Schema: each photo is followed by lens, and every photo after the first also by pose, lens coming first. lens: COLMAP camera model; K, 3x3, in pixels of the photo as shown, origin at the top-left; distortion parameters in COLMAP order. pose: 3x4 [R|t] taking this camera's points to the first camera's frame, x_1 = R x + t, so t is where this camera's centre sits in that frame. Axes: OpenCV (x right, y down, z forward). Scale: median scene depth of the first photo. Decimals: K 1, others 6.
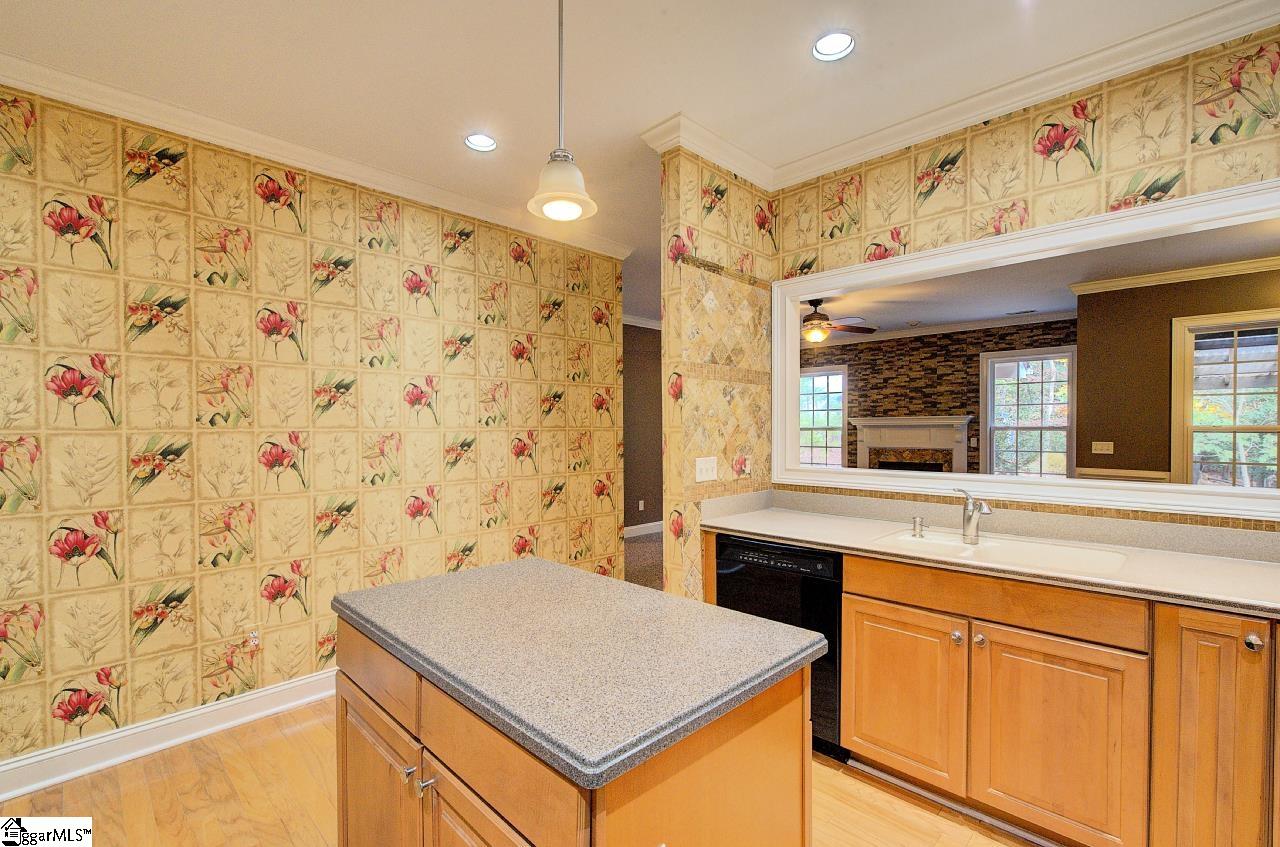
lens RADIAL K [[565.1, 0, 646.8], [0, 565.1, 436.8], [0, 0, 1]] dist [-0.010814, 0.006501]
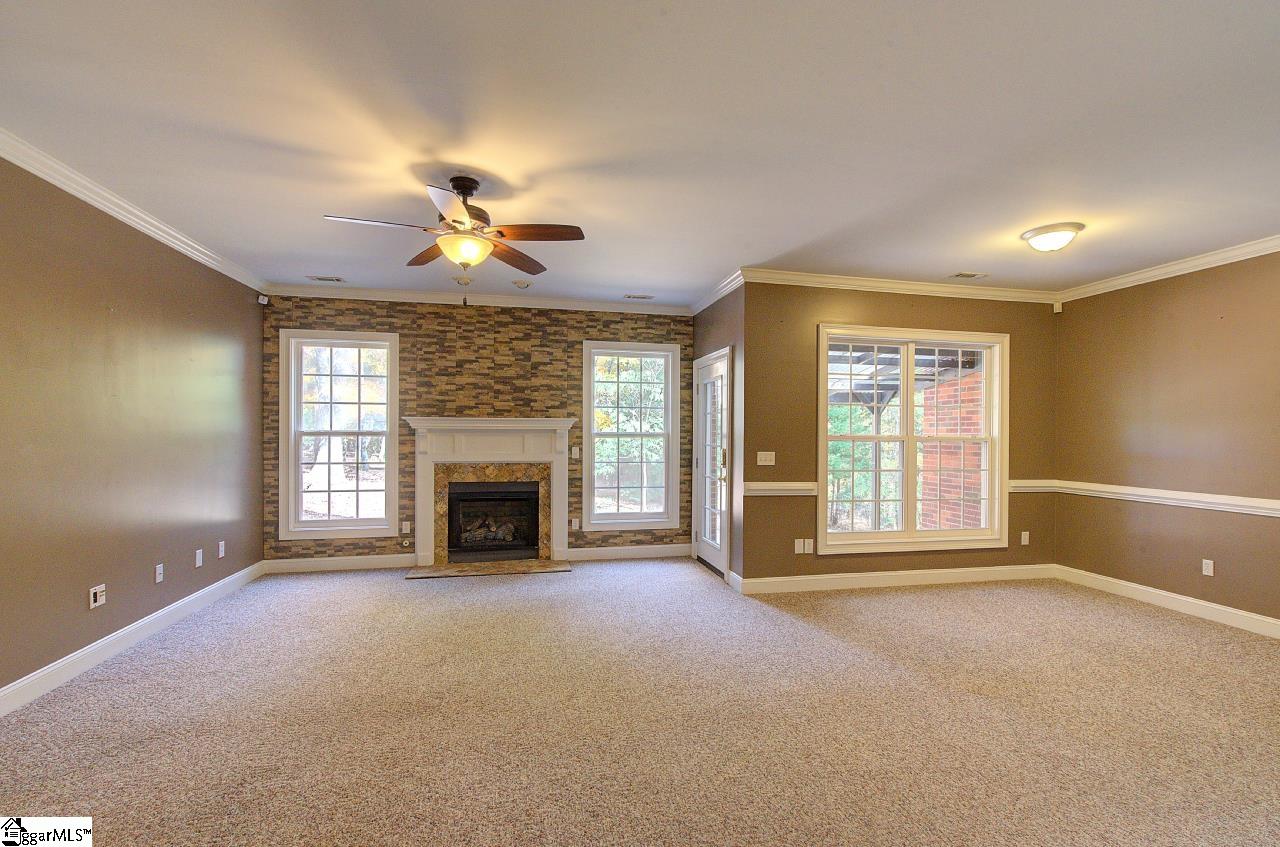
lens RADIAL K [[567.1, 0, 645.5], [0, 567.1, 436.4], [0, 0, 1]] dist [-0.001469, 0.000635]
pose [[0.553718, 0.003004, 0.832699, -0.053772], [0.003167, 0.999979, -0.005714, -0.014782], [-0.832698, 0.005801, 0.553697, 0.891667]]
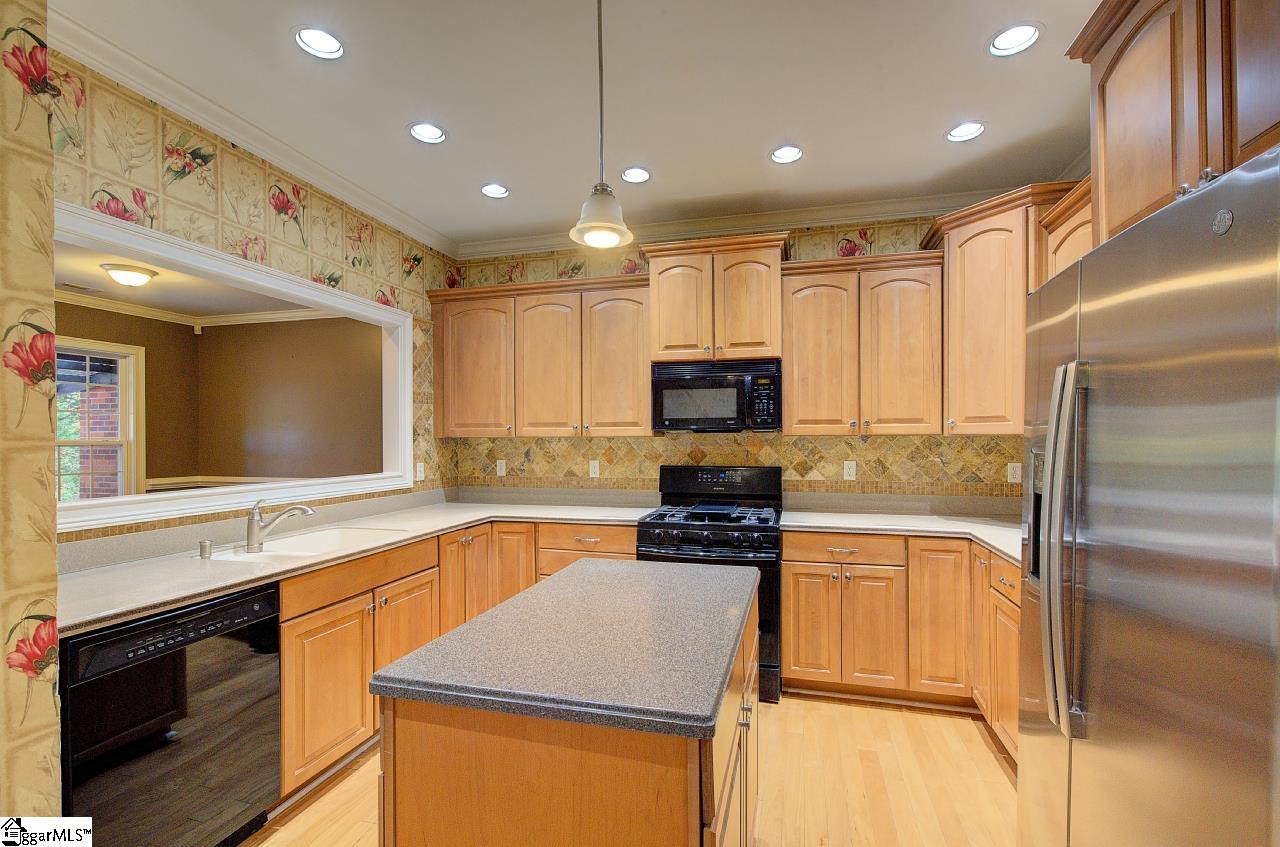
lens RADIAL K [[567.1, 0, 645.5], [0, 567.1, 436.4], [0, 0, 1]] dist [-0.001469, 0.000635]
pose [[-0.491775, 0.007546, 0.870690, -0.396015], [0.018609, 0.999825, 0.001845, -0.006950], [-0.870523, 0.017110, -0.491830, 0.509818]]
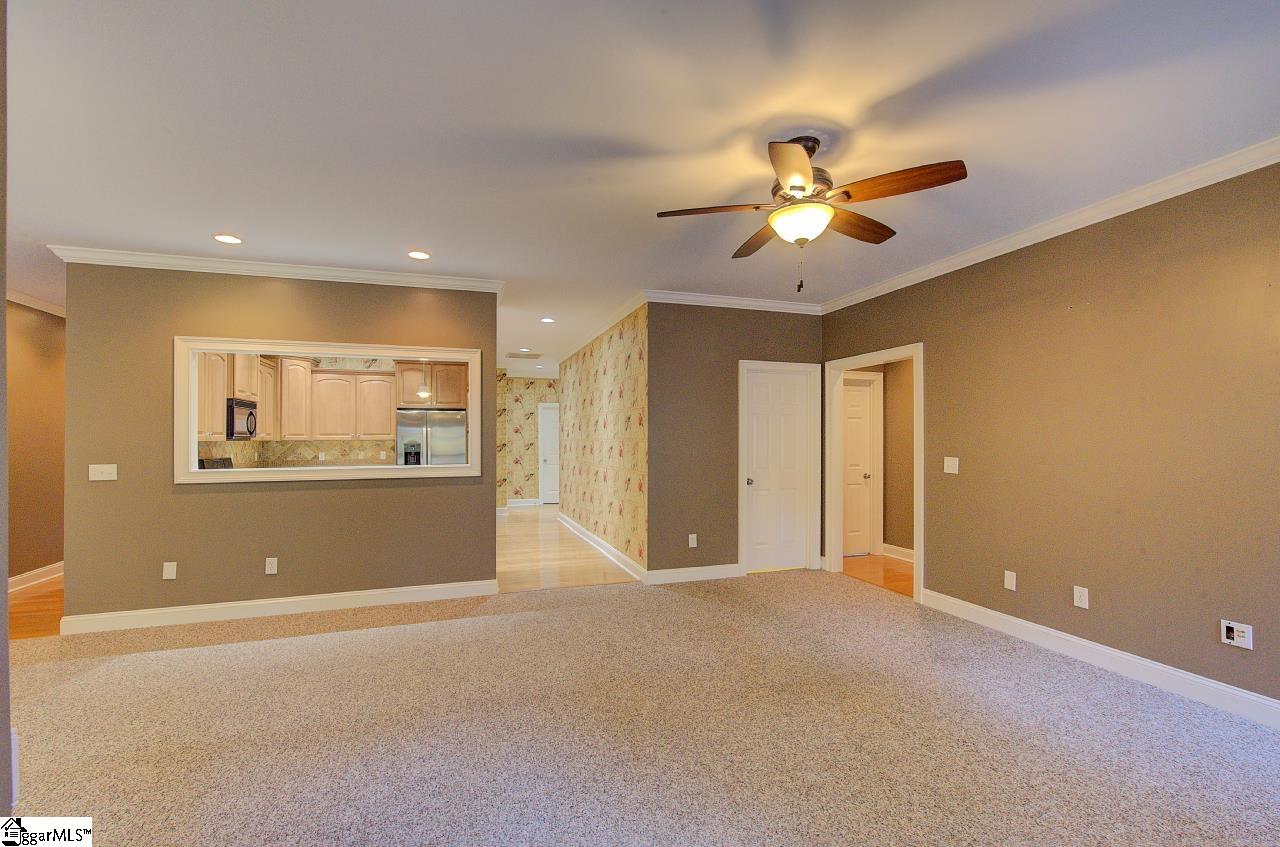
lens RADIAL K [[573.6, 0, 645.4], [0, 573.6, 436.4], [0, 0, 1]] dist [0.001118, -0.001690]
pose [[-0.458798, 0.003048, -0.888535, 1.135327], [-0.006862, 0.999952, 0.006973, -0.033646], [0.888514, 0.009296, -0.458756, 1.680870]]
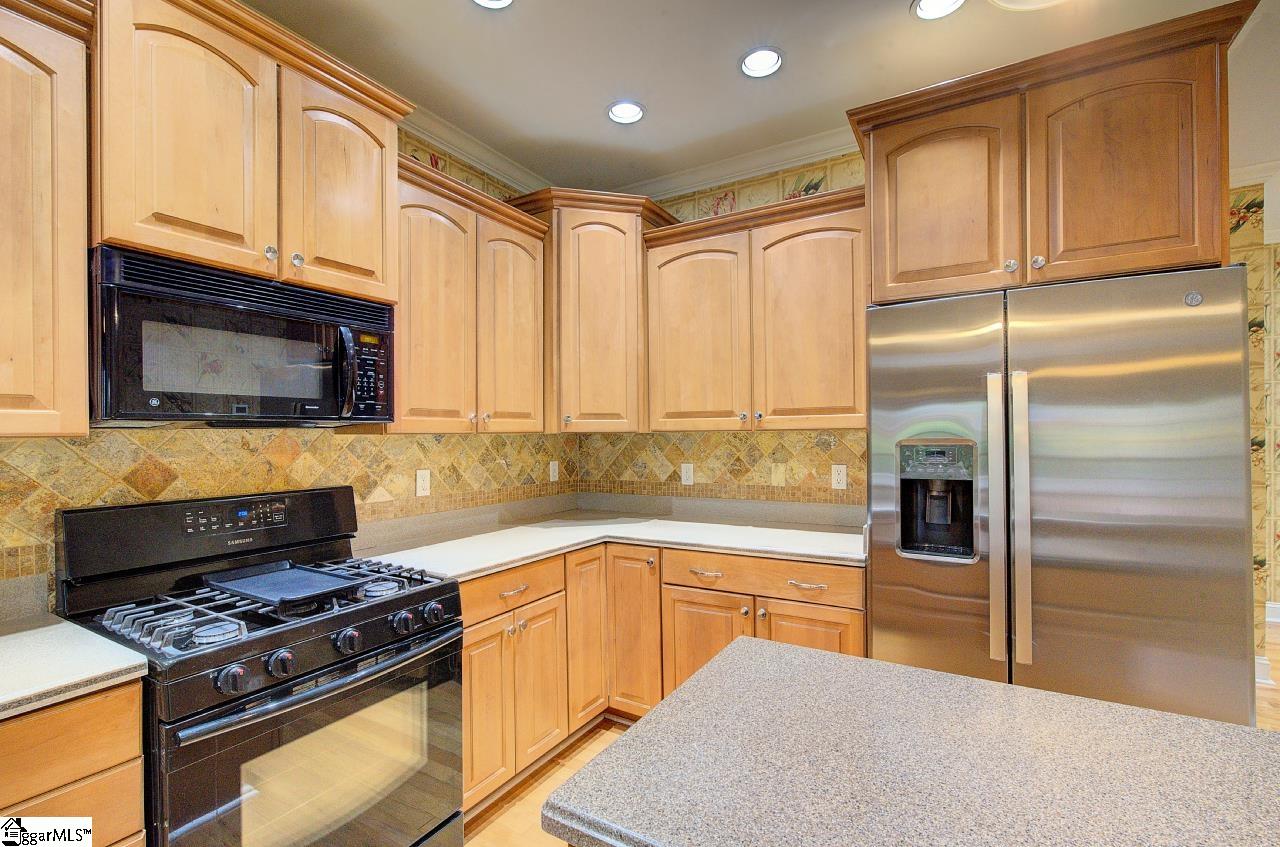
lens RADIAL K [[568.1, 0, 648.5], [0, 568.1, 435.1], [0, 0, 1]] dist [-0.001910, -0.000257]
pose [[-0.969566, 0.015406, -0.244345, 0.106847], [0.011864, 0.999802, 0.015962, -0.006635], [0.244543, 0.012577, -0.969557, 0.475816]]
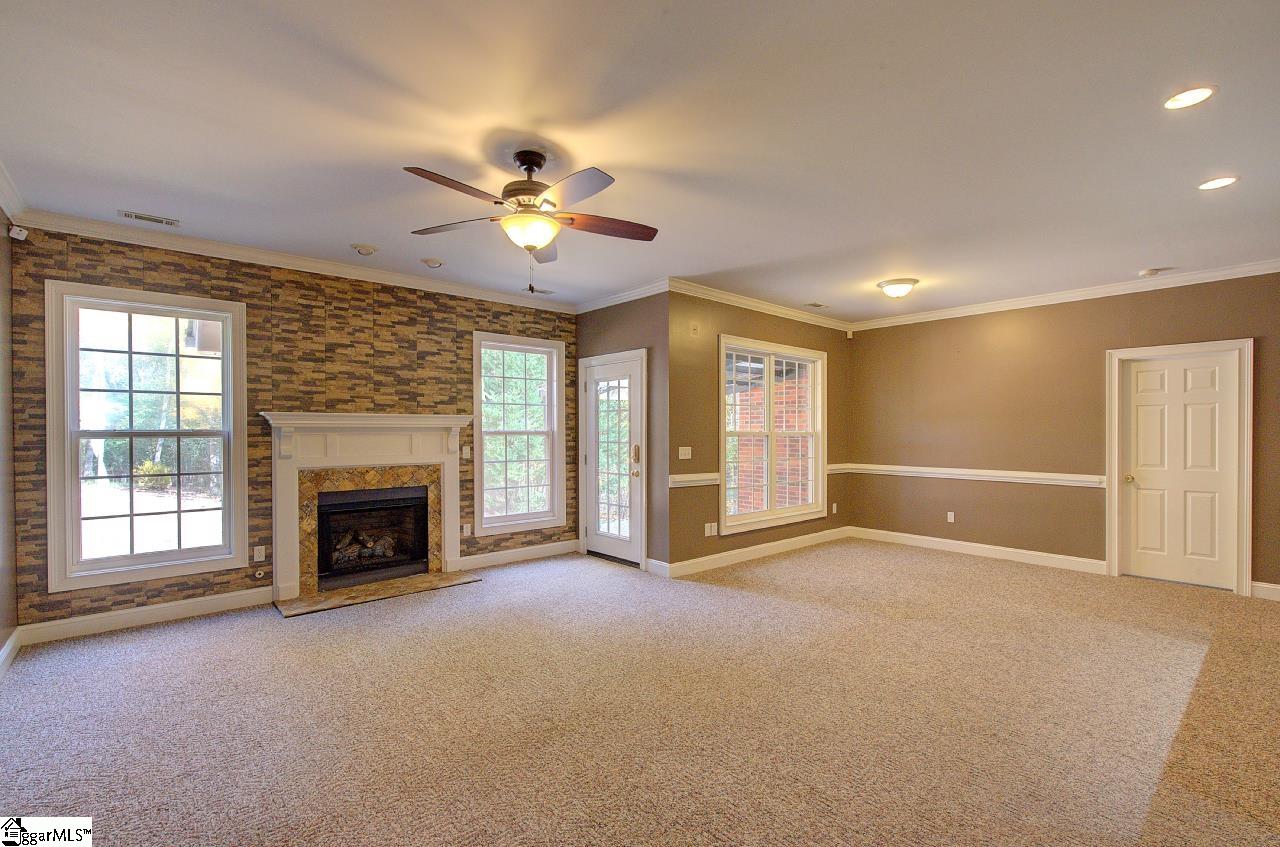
lens RADIAL K [[567.1, 0, 645.5], [0, 567.1, 436.4], [0, 0, 1]] dist [-0.001469, 0.000635]
pose [[0.076148, -0.005846, 0.997079, -0.244698], [0.014409, 0.999885, 0.004762, -0.020032], [-0.996992, 0.014004, 0.076224, 1.334762]]
